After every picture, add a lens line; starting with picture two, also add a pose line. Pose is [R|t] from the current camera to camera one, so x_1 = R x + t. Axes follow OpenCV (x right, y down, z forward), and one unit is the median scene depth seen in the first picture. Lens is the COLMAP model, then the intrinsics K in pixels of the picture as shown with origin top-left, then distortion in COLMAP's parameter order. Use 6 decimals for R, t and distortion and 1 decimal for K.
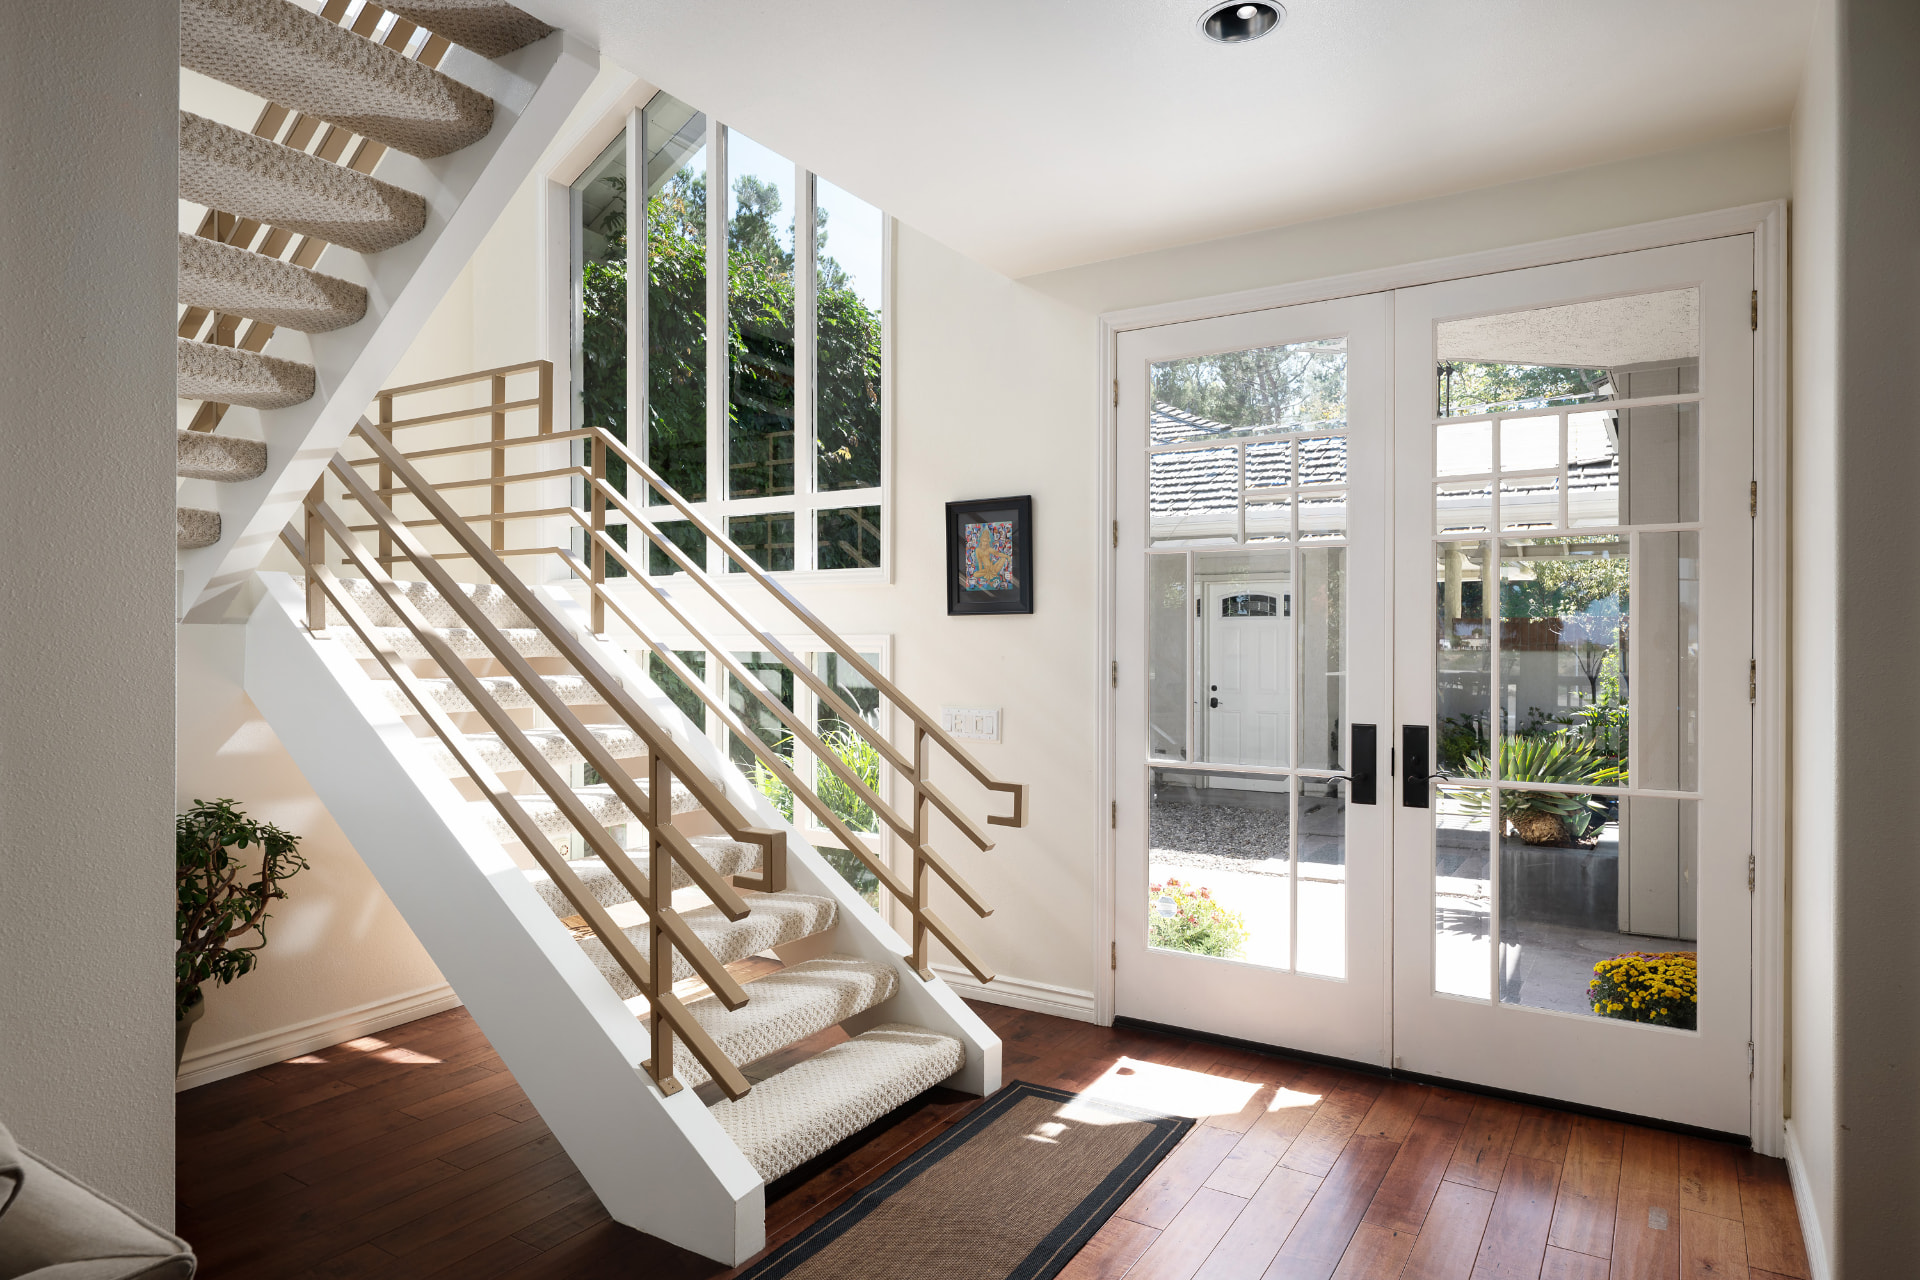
lens RADIAL K [[1130.8, 0, 957.2], [0, 1130.8, 644.1], [0, 0, 1]] dist [-0.035109, -0.000319]
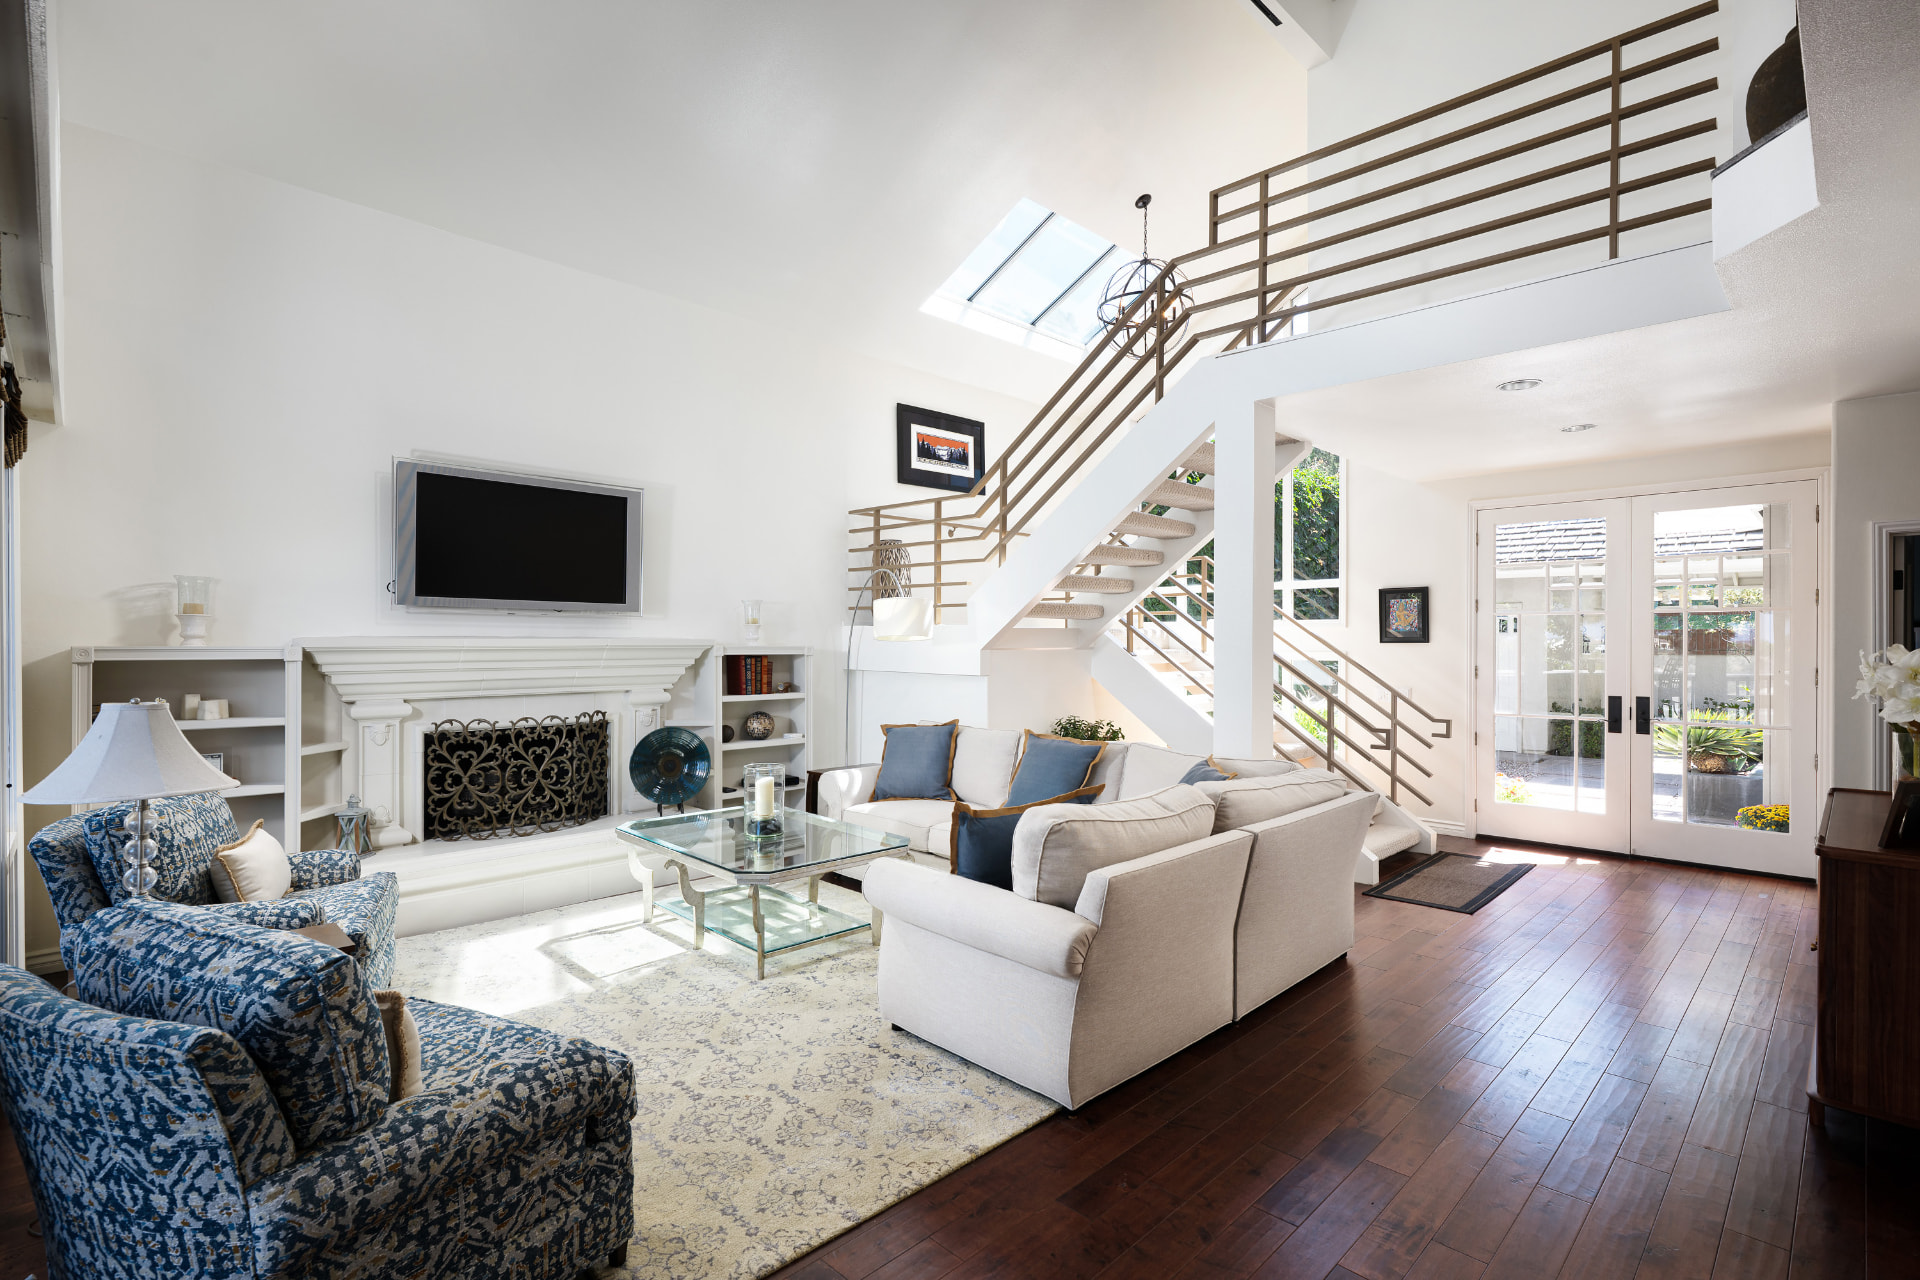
lens RADIAL K [[919.4, 0, 966.5], [0, 919.4, 633.5], [0, 0, 1]] dist [0.001947, 0.000440]
pose [[0.979149, 0.002371, -0.203131, -0.417295], [-0.003905, 0.999967, -0.007152, -0.027698], [0.203107, 0.007796, 0.979125, -0.827545]]
